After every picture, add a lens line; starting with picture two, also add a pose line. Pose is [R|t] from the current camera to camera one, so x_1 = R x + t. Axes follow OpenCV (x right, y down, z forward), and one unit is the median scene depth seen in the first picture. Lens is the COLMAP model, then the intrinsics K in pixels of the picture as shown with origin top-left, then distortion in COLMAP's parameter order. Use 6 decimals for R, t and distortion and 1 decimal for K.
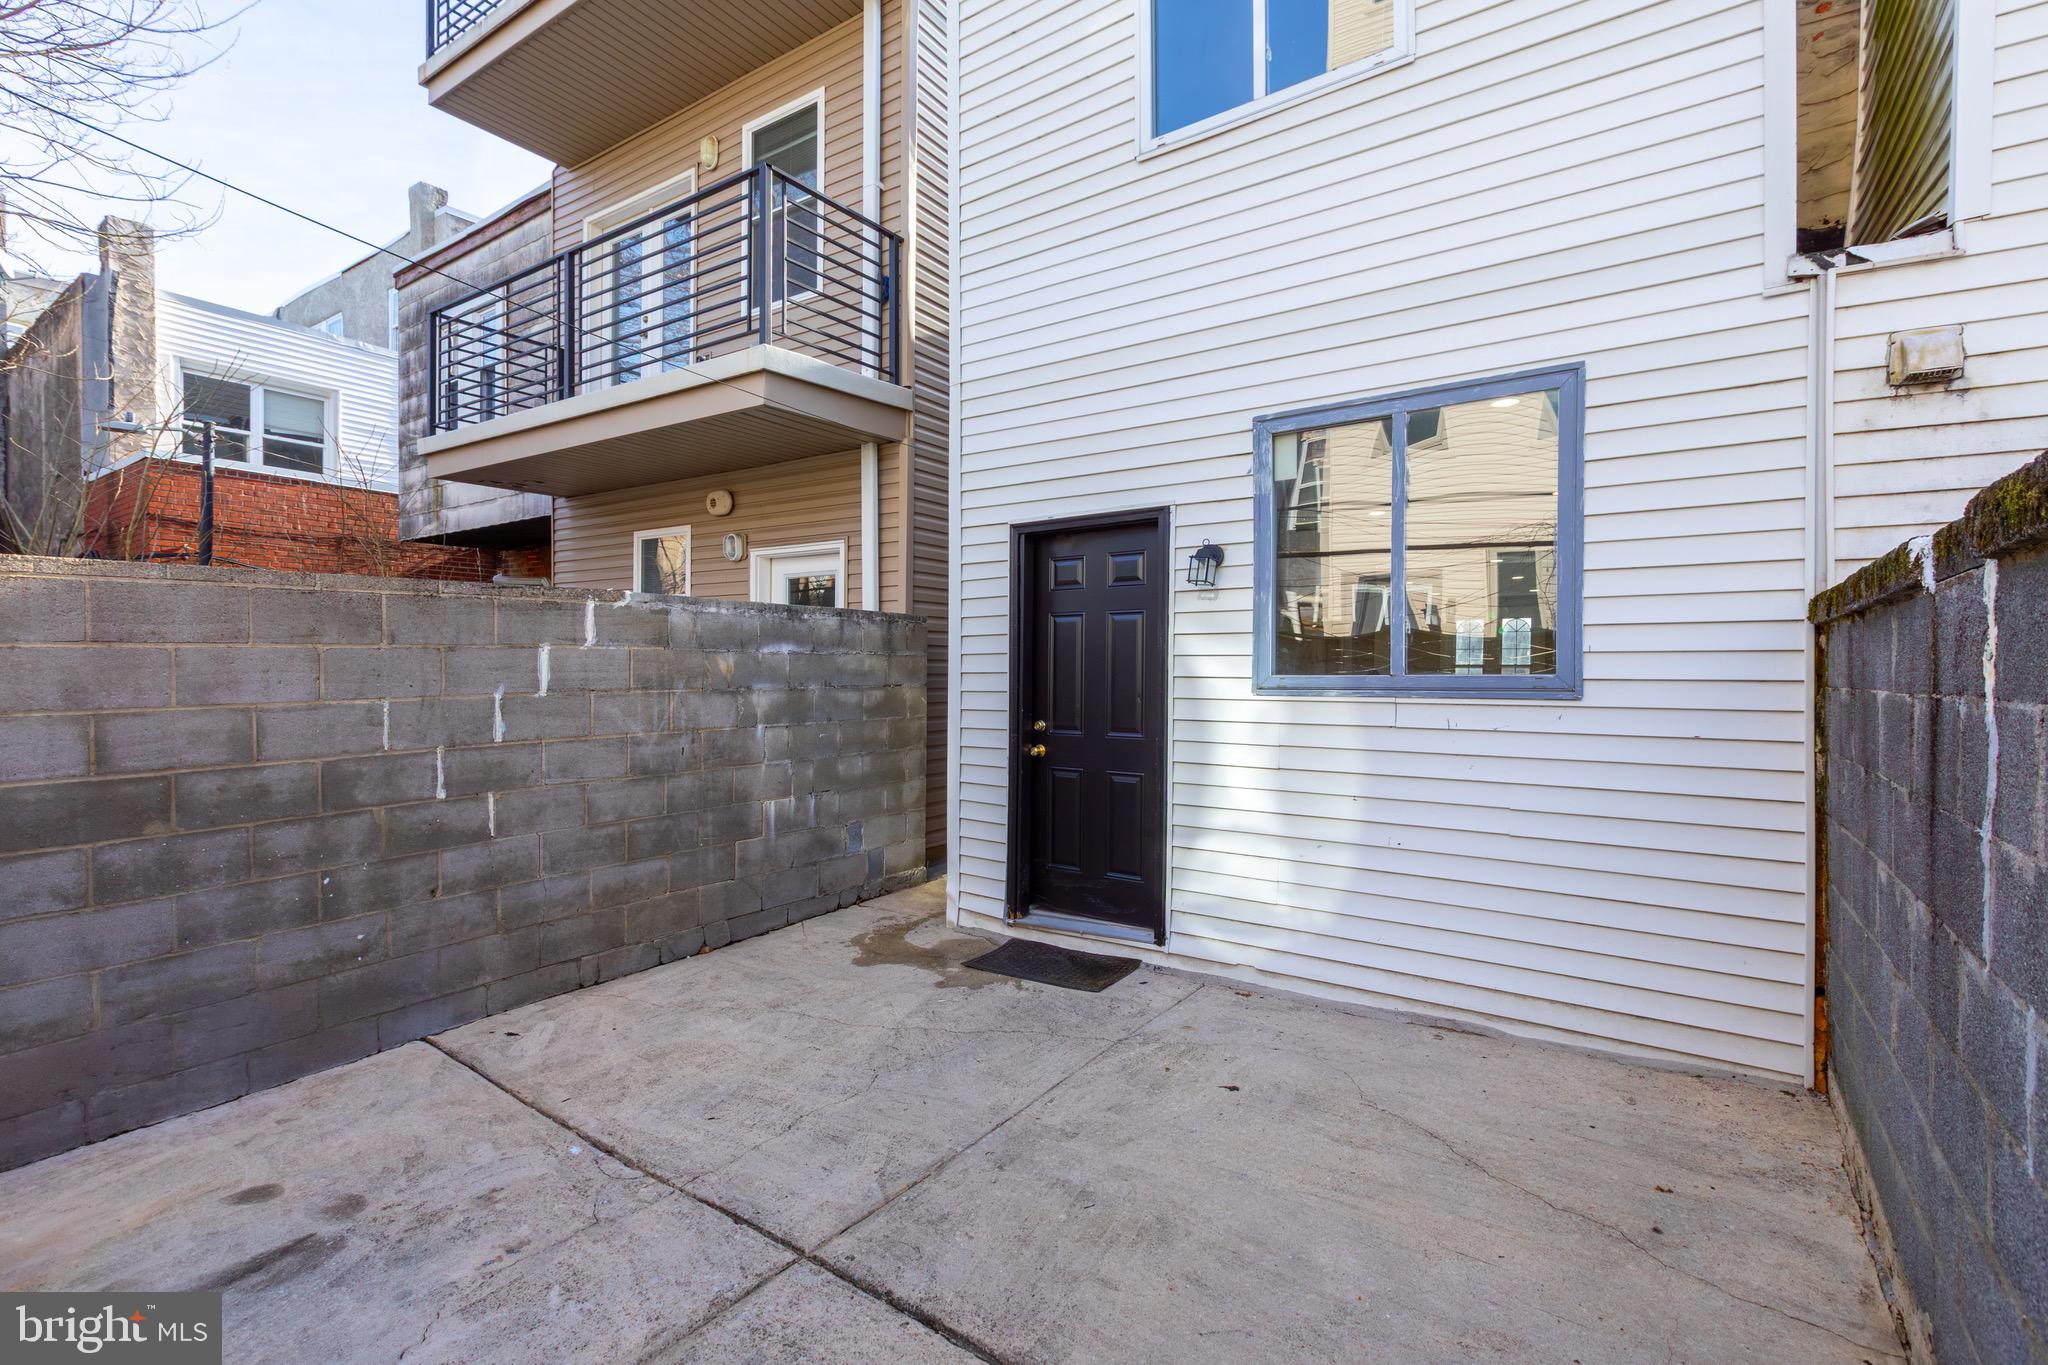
lens RADIAL K [[956.9, 0, 991.9], [0, 956.9, 679.1], [0, 0, 1]] dist [0.000327, 0.000264]
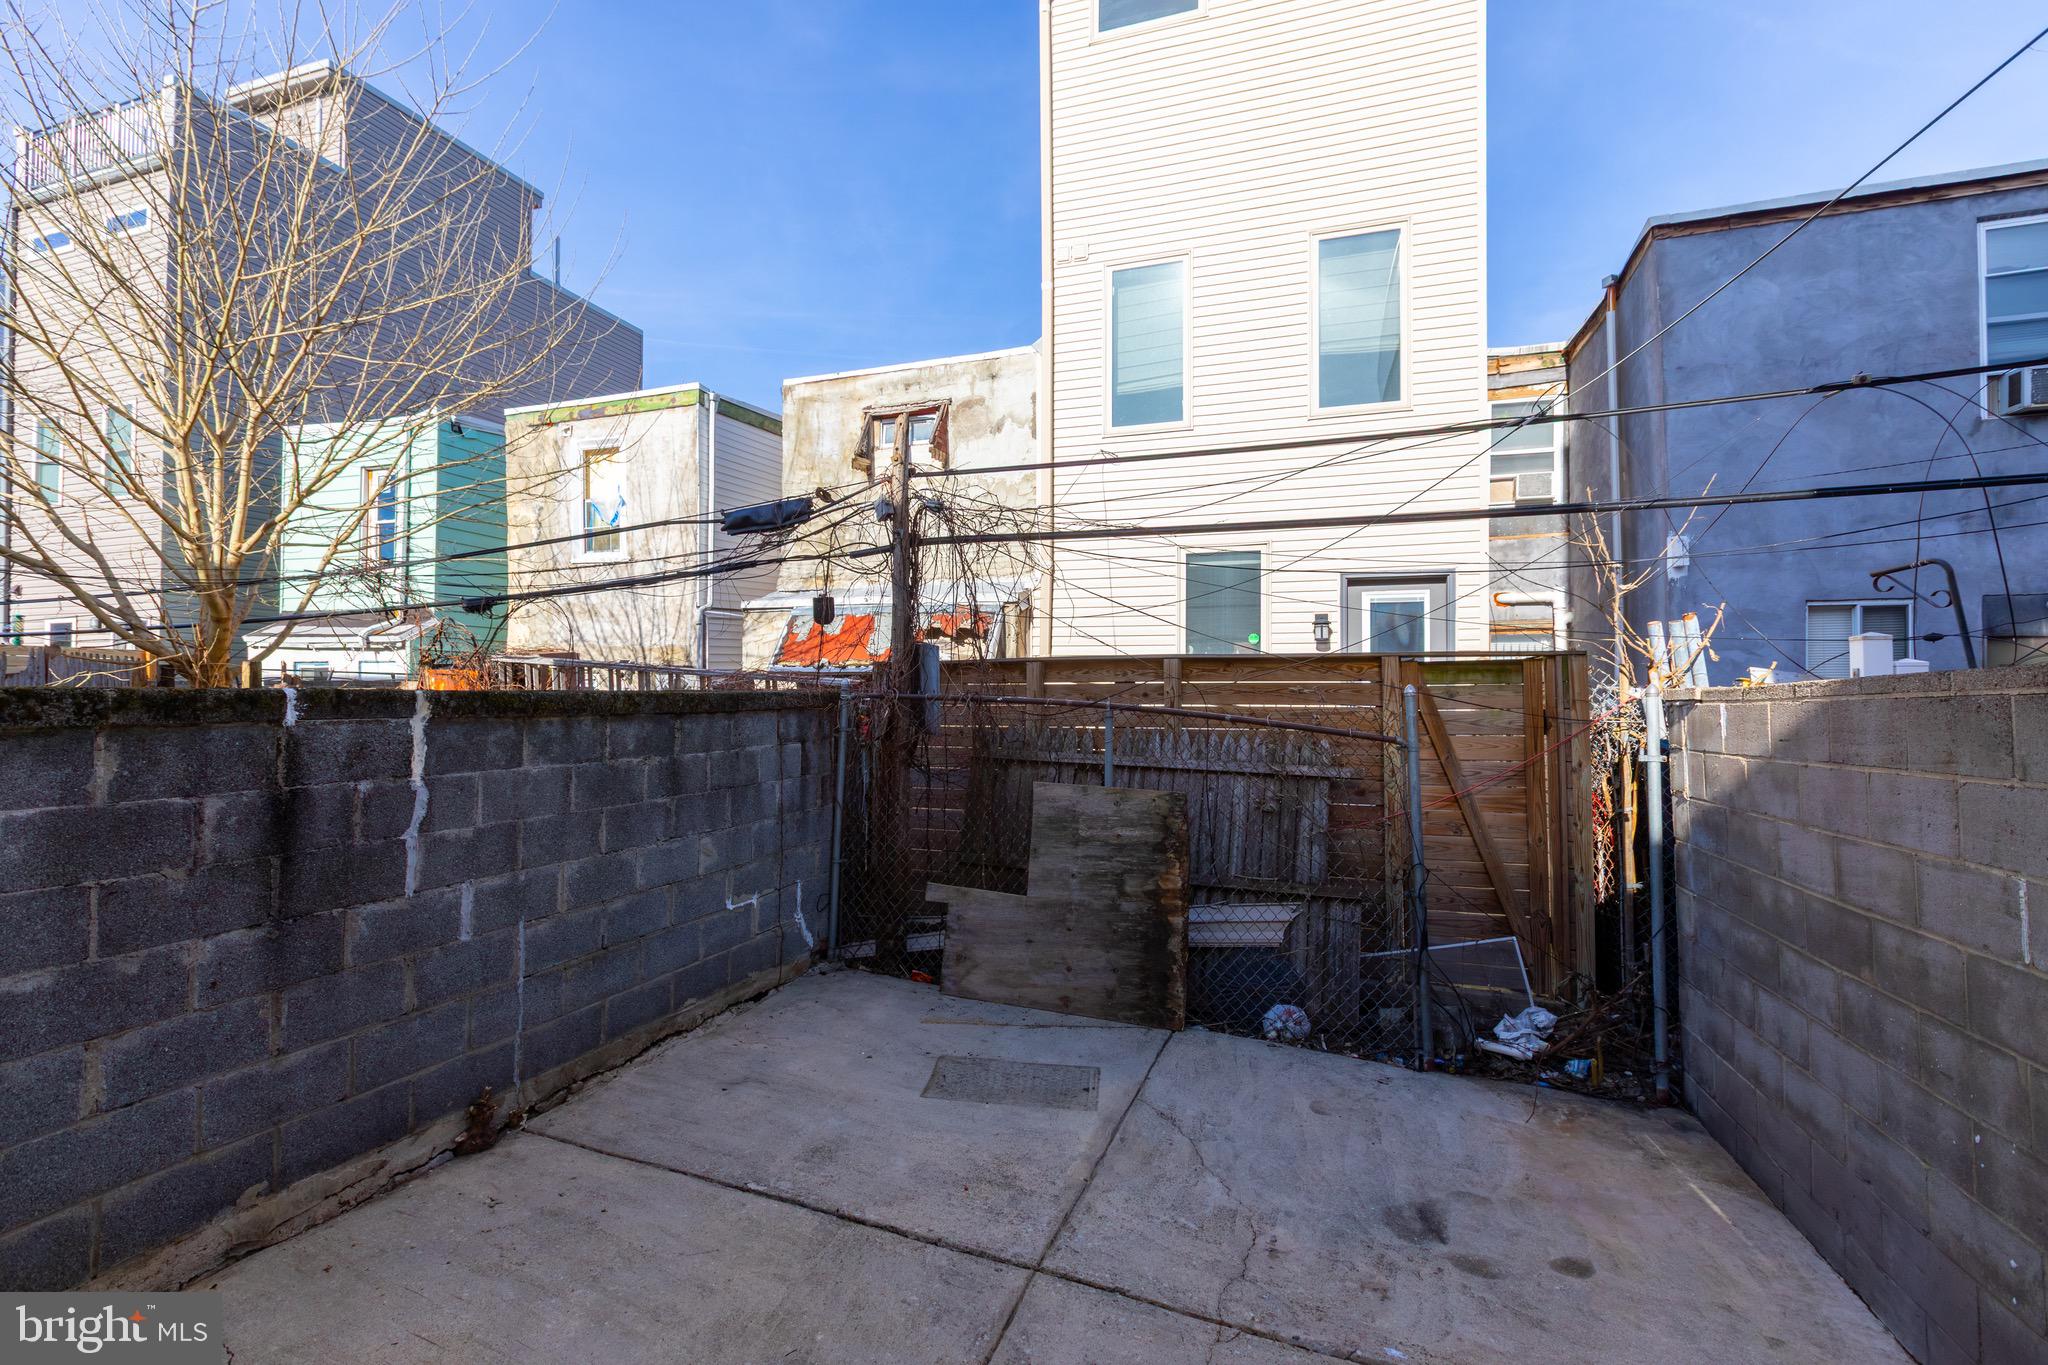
lens RADIAL K [[904.8, 0, 1009.2], [0, 904.8, 696.6], [0, 0, 1]] dist [0.006685, -0.000123]
pose [[-0.954515, -0.014636, -0.297802, 0.115020], [-0.017759, 0.999812, 0.007785, -0.076232], [0.297632, 0.012719, -0.954596, 1.265474]]
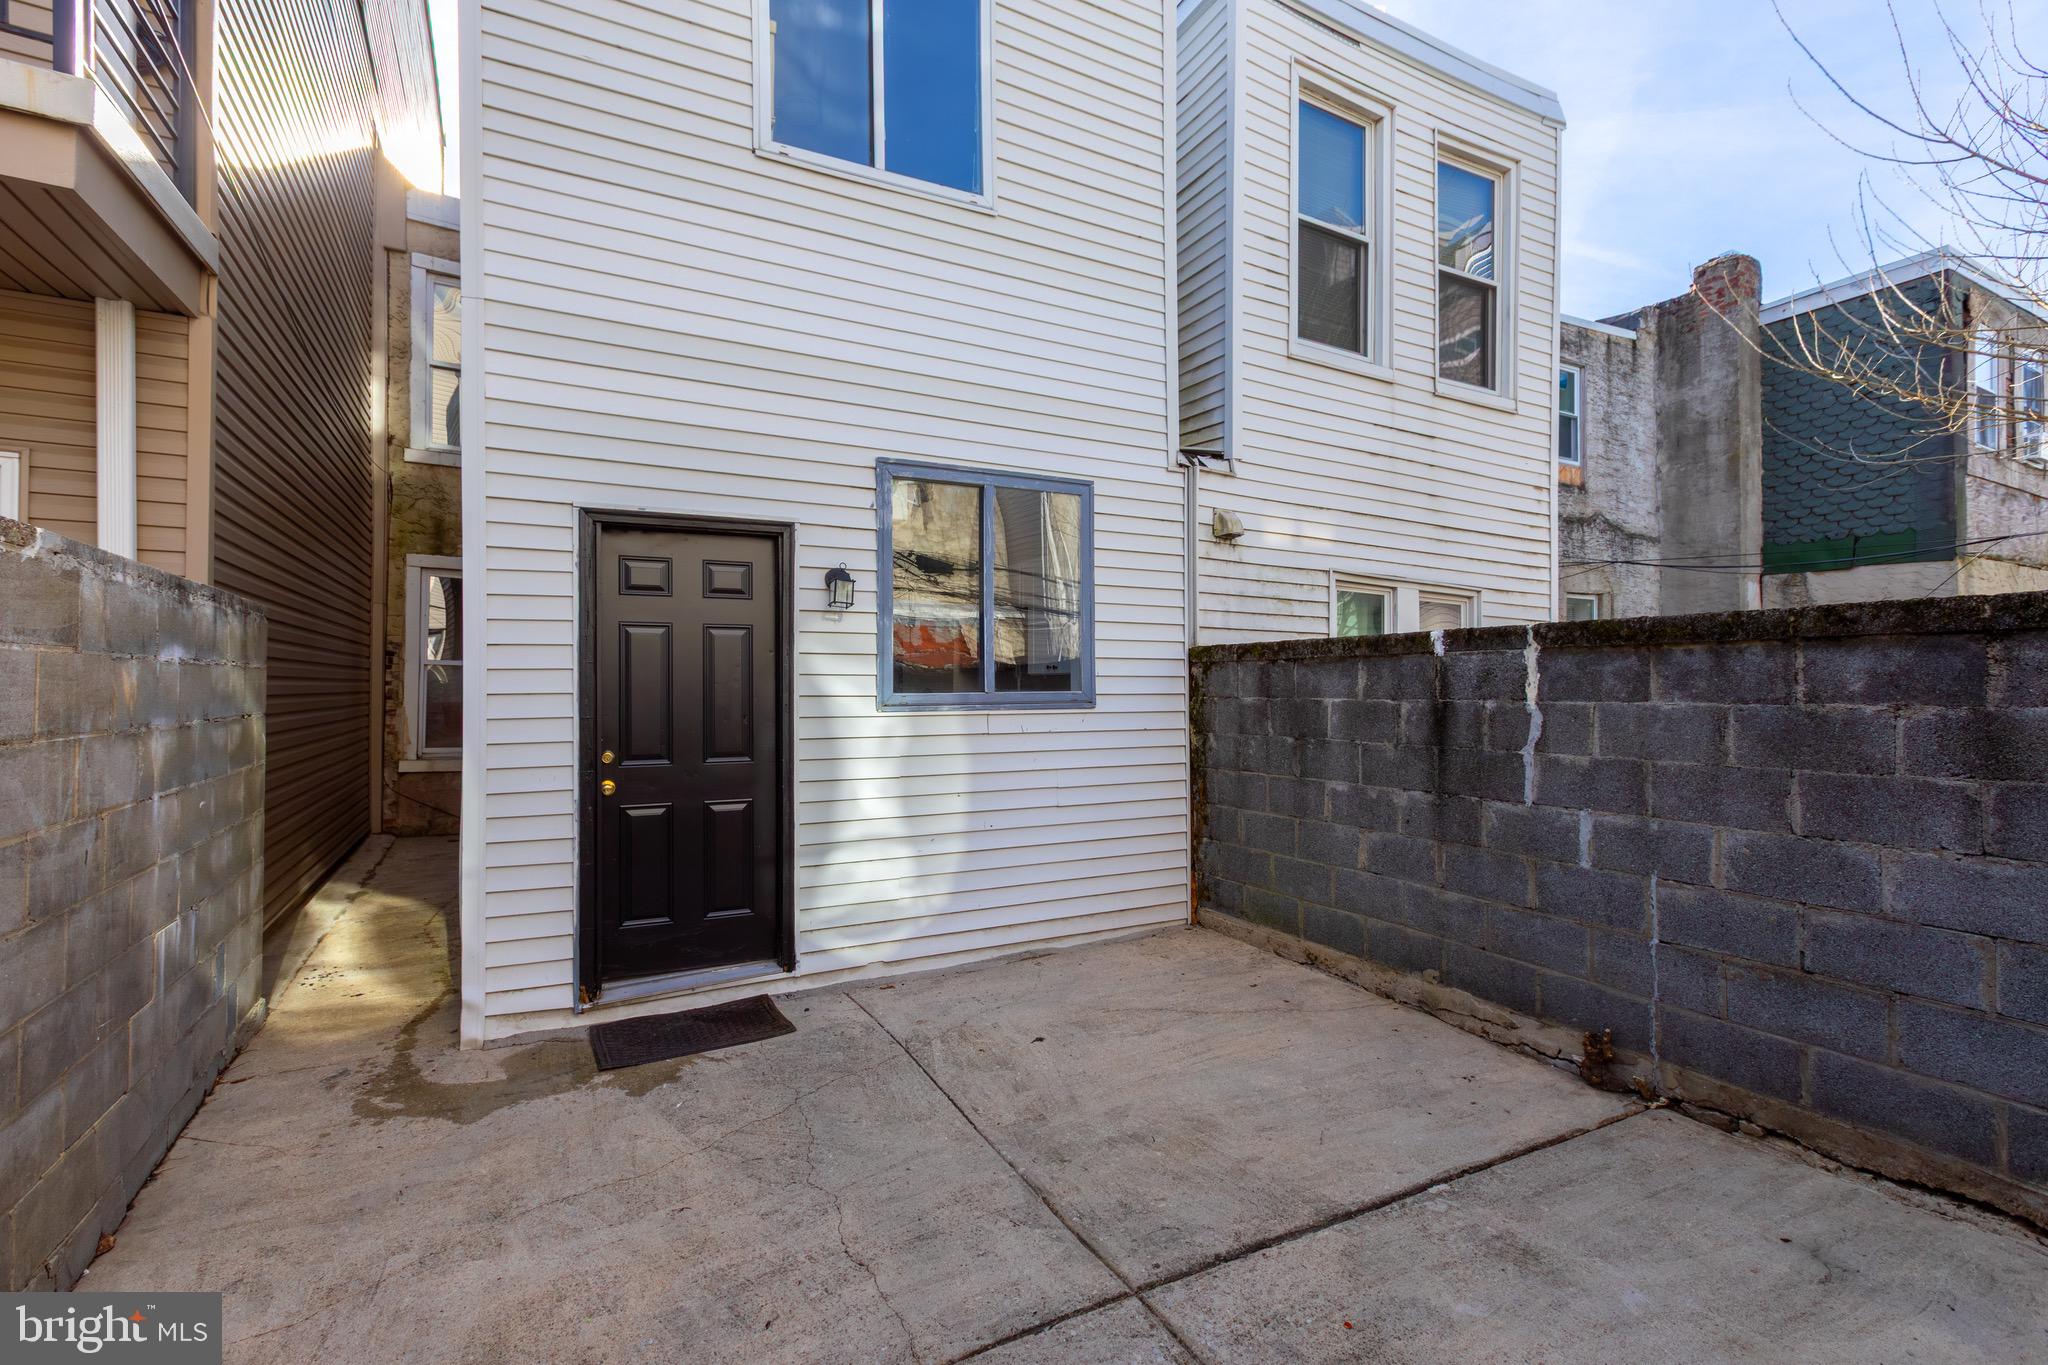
lens RADIAL K [[956.9, 0, 1023.7], [0, 956.9, 683.8], [0, 0, 1]] dist [0.000327, 0.000264]
pose [[0.416761, -0.000158, 0.909016, -0.690614], [0.010306, 0.999937, -0.004552, -0.009077], [-0.908957, 0.011265, 0.416737, 0.421983]]
